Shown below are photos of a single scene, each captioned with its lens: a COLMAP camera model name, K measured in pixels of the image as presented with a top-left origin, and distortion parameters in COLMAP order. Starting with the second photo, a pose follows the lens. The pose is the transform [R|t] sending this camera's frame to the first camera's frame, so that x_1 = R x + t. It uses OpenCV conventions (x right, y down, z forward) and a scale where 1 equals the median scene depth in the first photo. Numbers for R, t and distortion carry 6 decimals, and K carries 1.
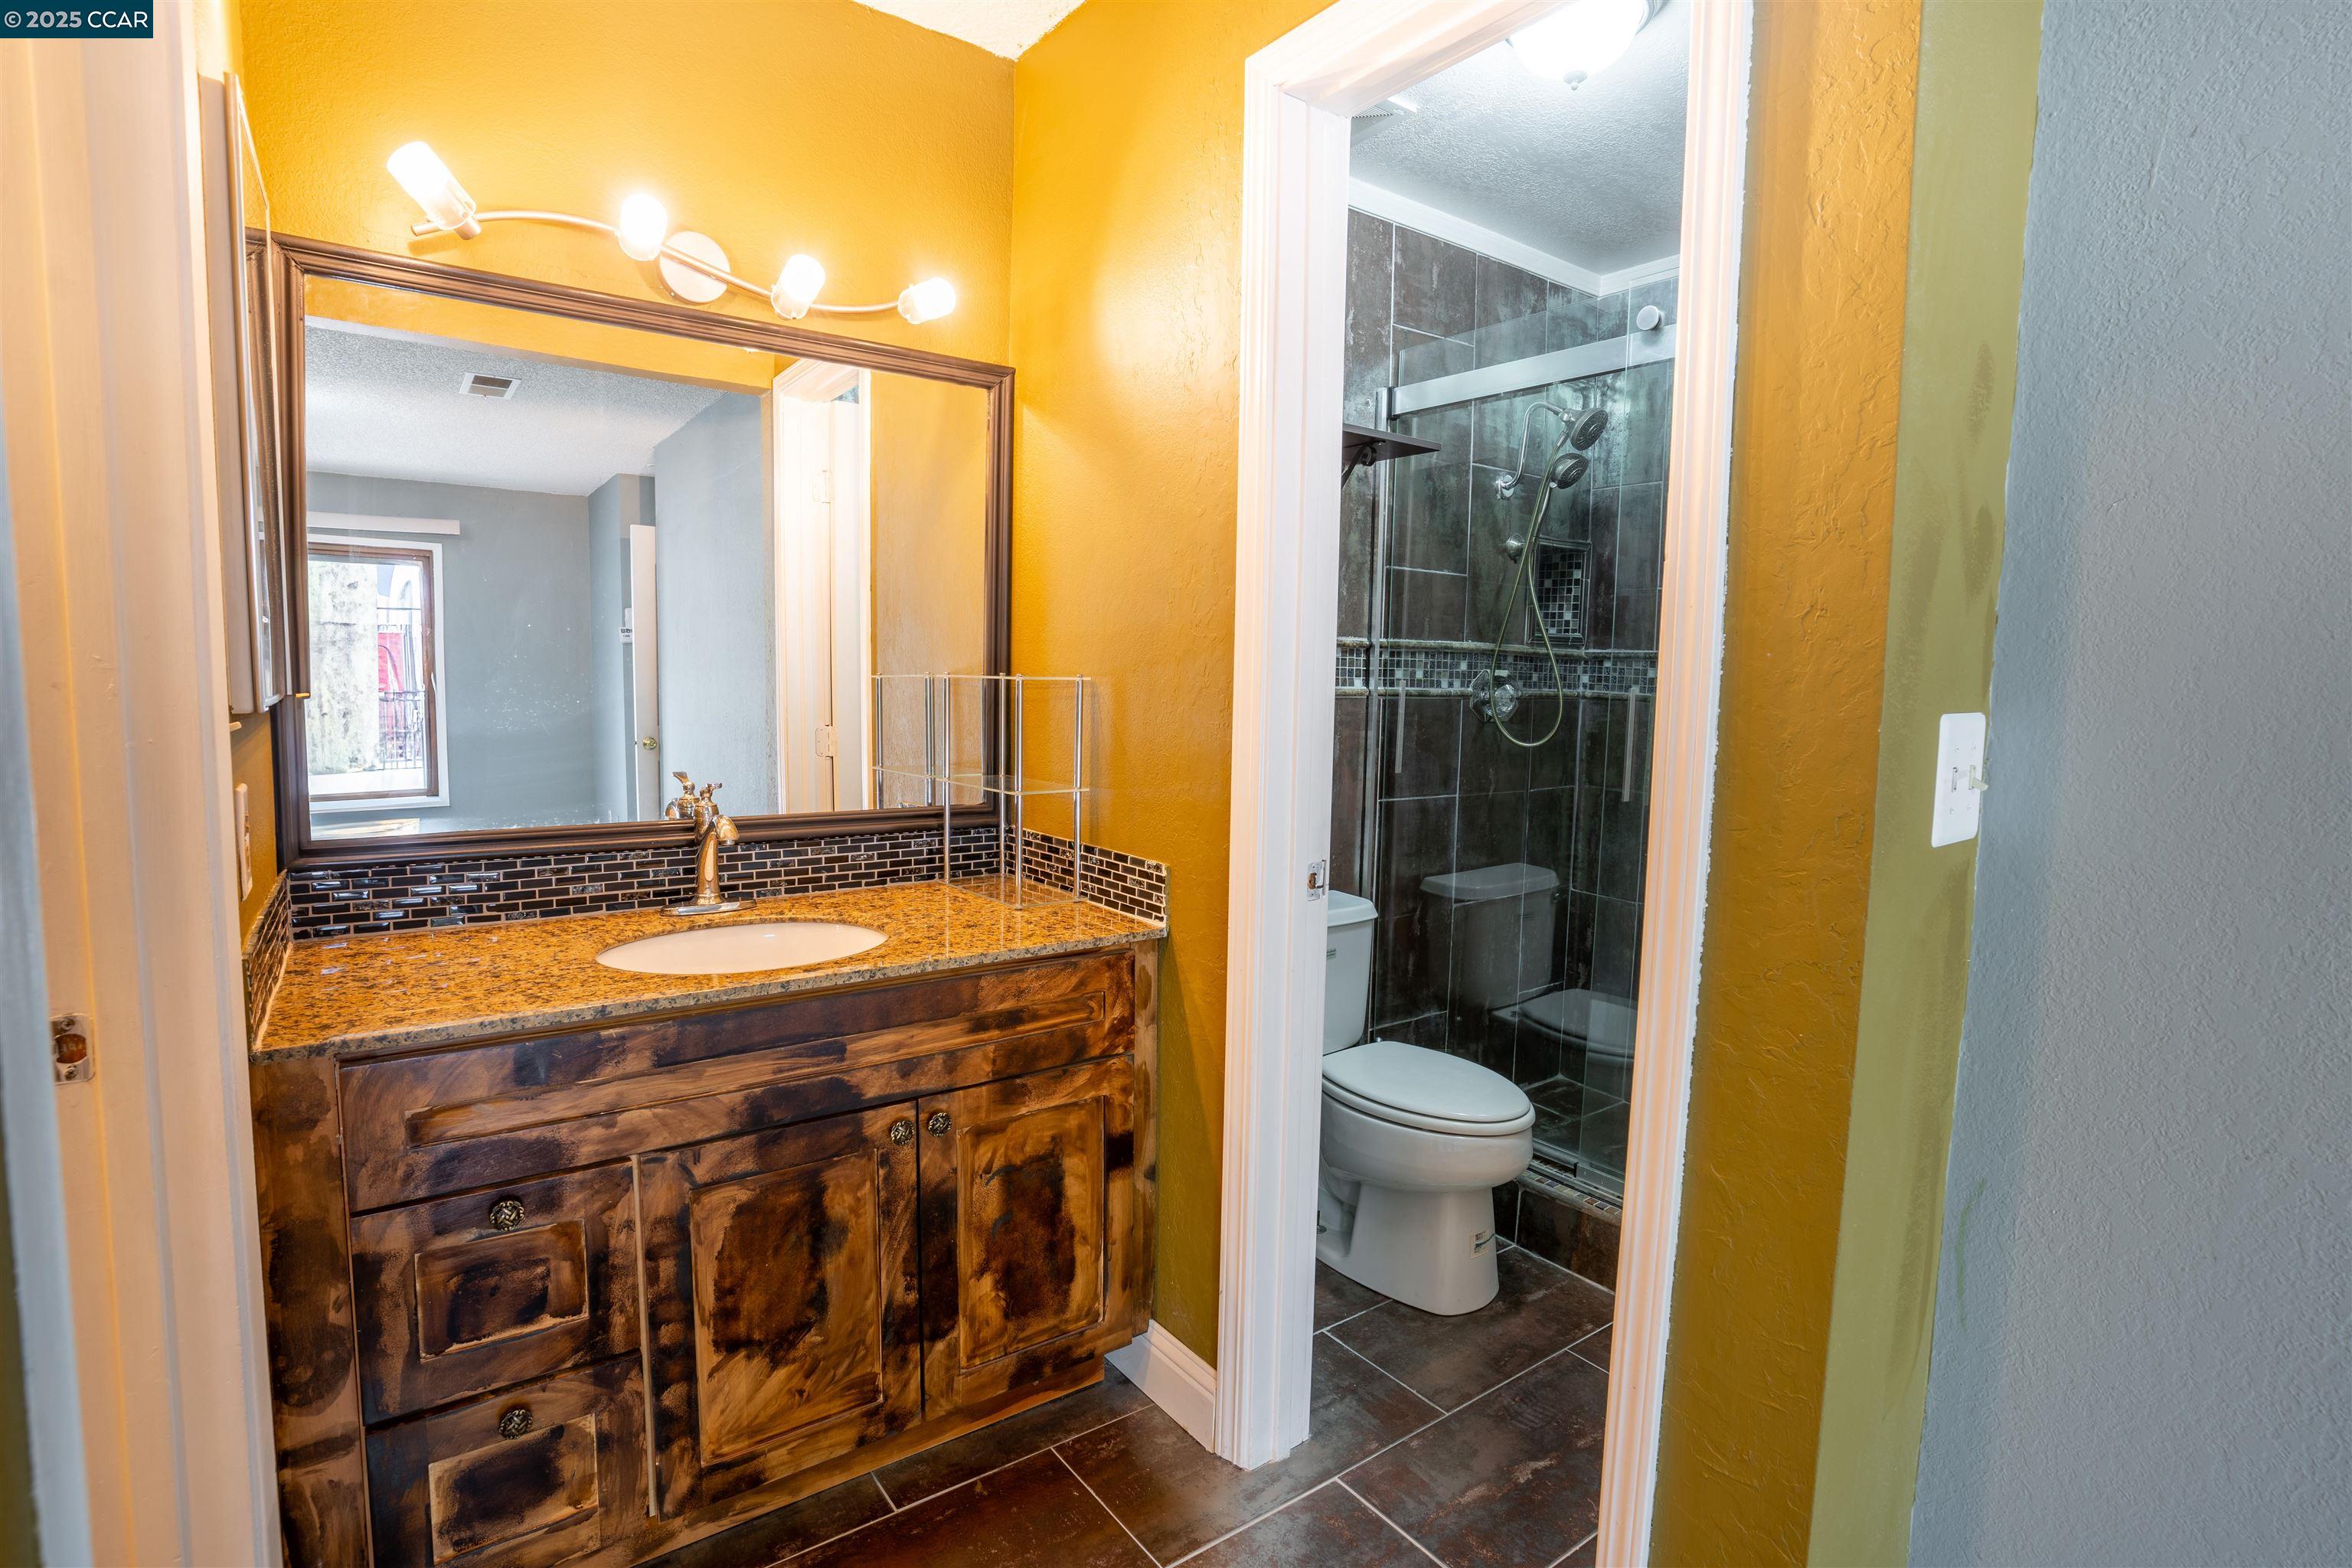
lens RADIAL K [[1186.5, 0, 1177.8], [0, 1186.5, 778.3], [0, 0, 1]] dist [-0.066601, 0.034329]
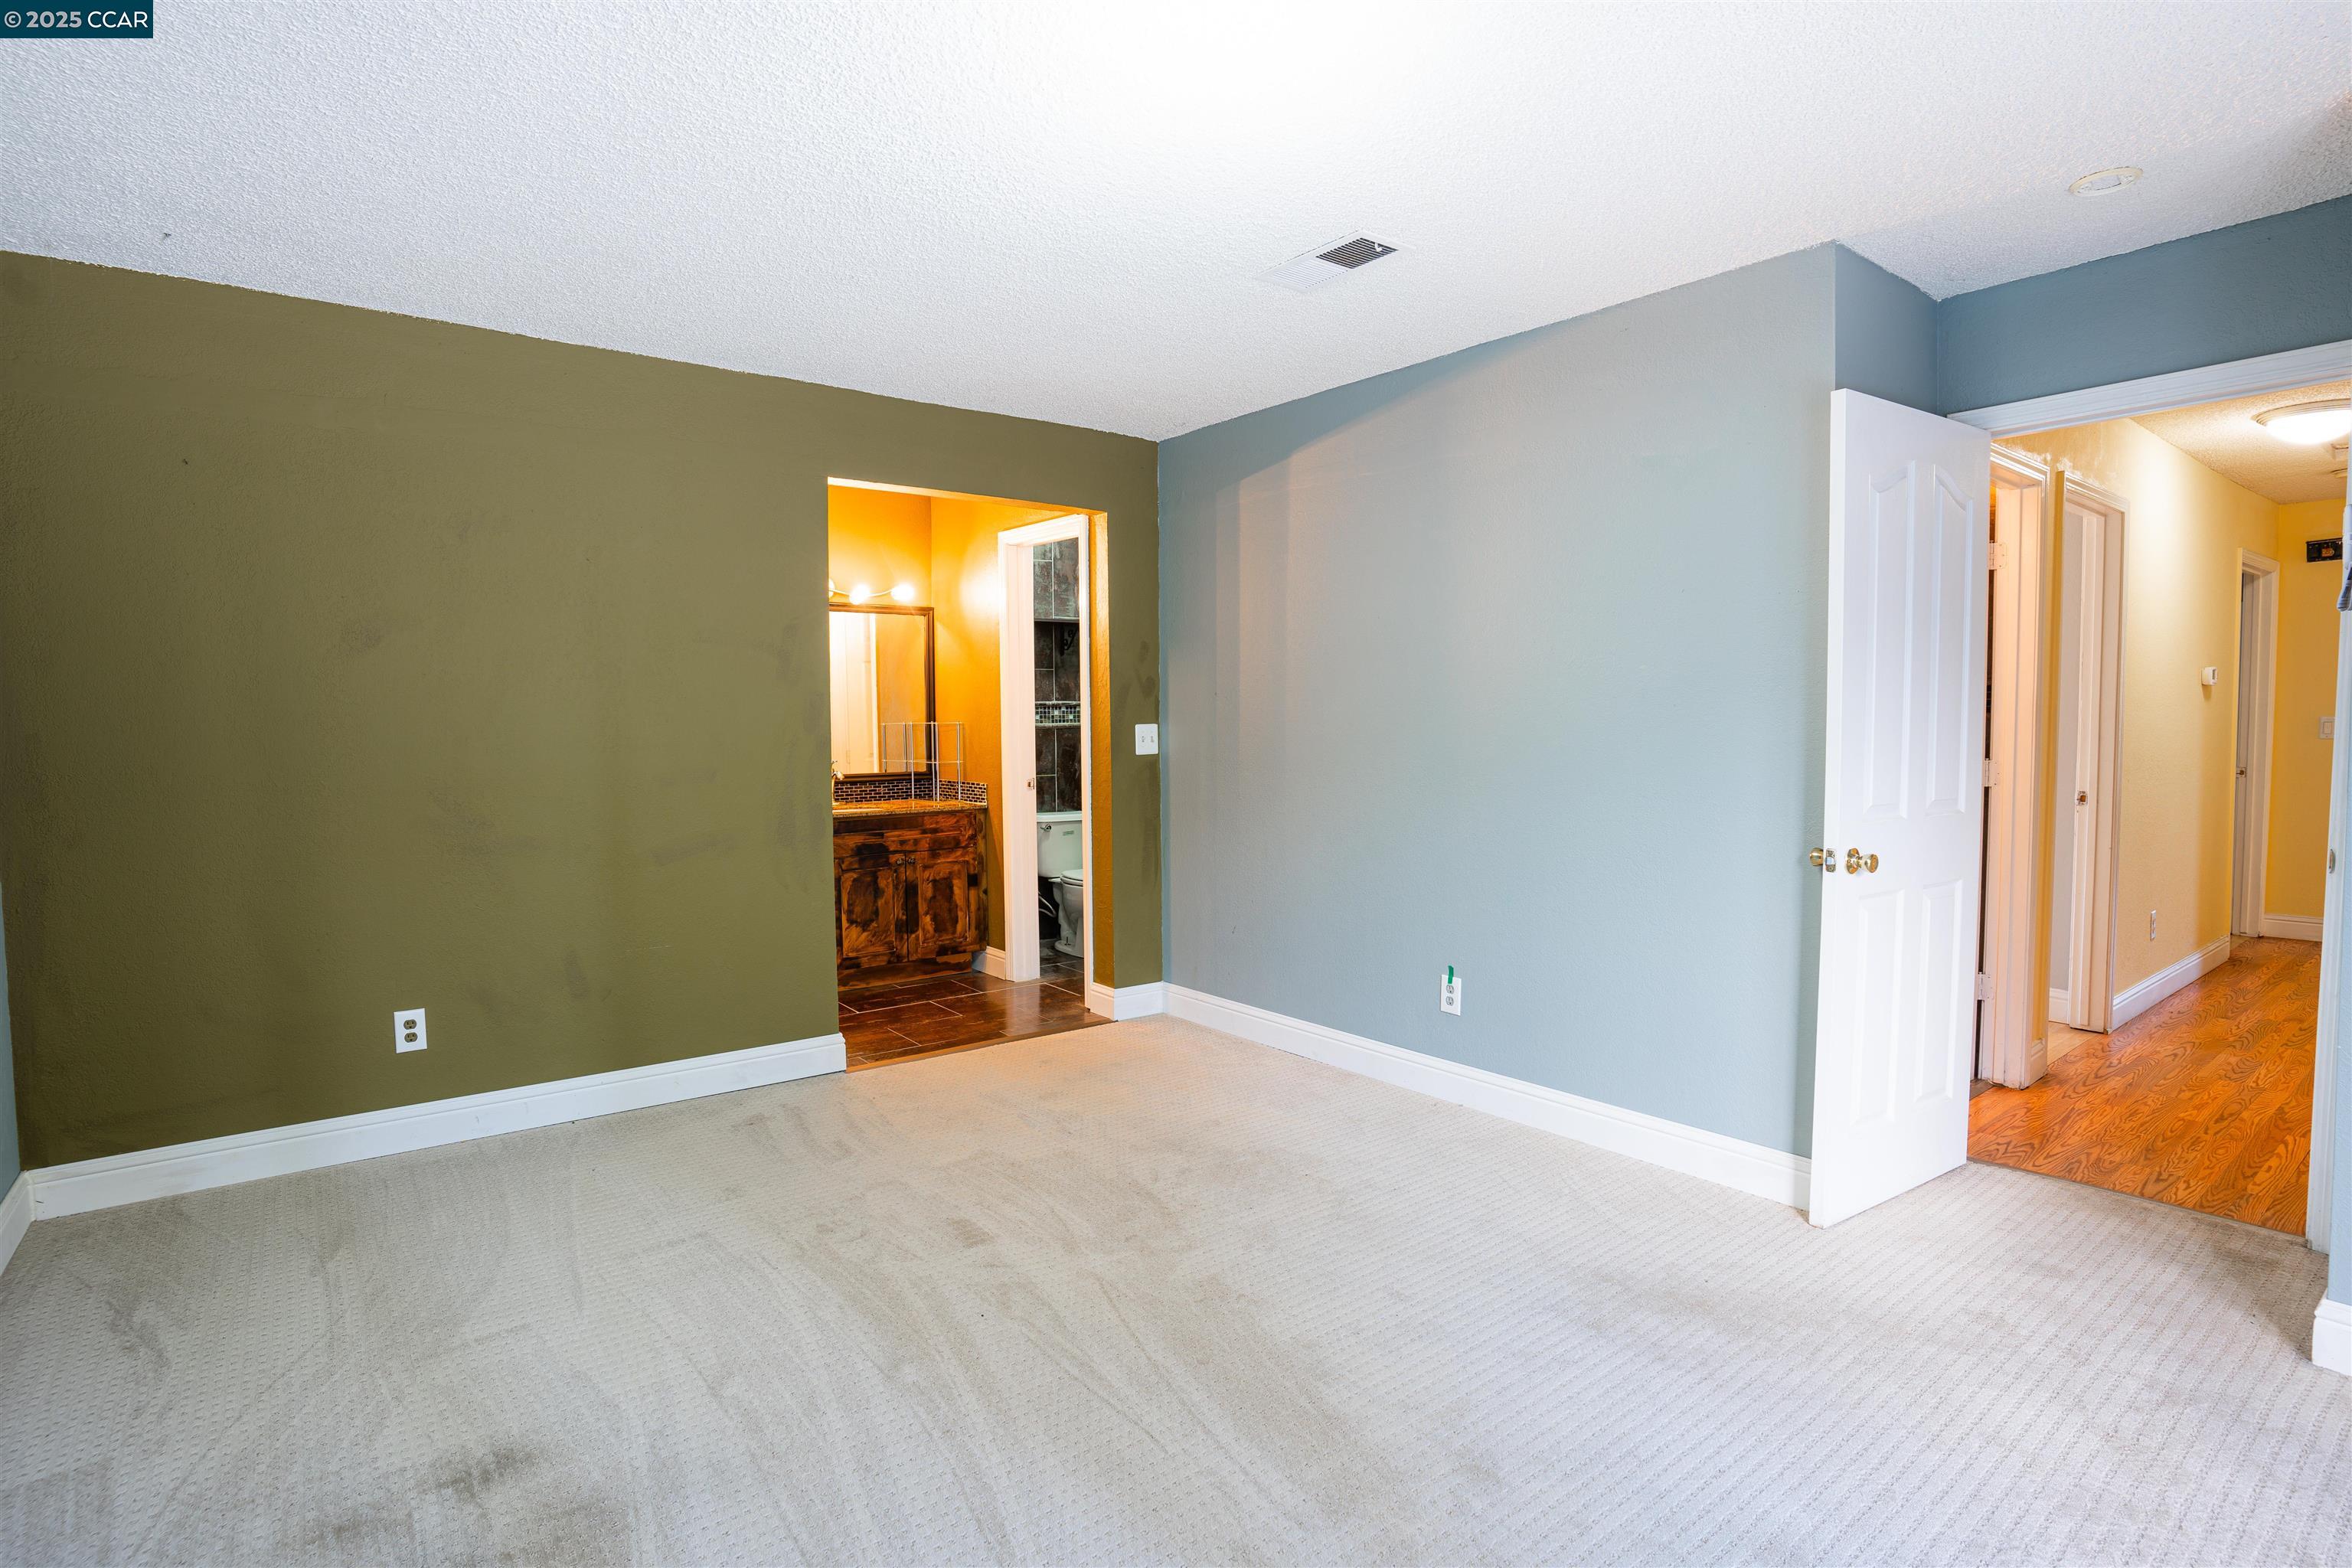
lens RADIAL K [[1186.5, 0, 1177.8], [0, 1186.5, 778.3], [0, 0, 1]] dist [-0.066601, 0.034329]
pose [[0.999054, -0.026799, 0.034235, 0.388824], [0.028021, 0.998969, -0.035714, 0.186587], [-0.033242, 0.036639, 0.998776, -2.101238]]
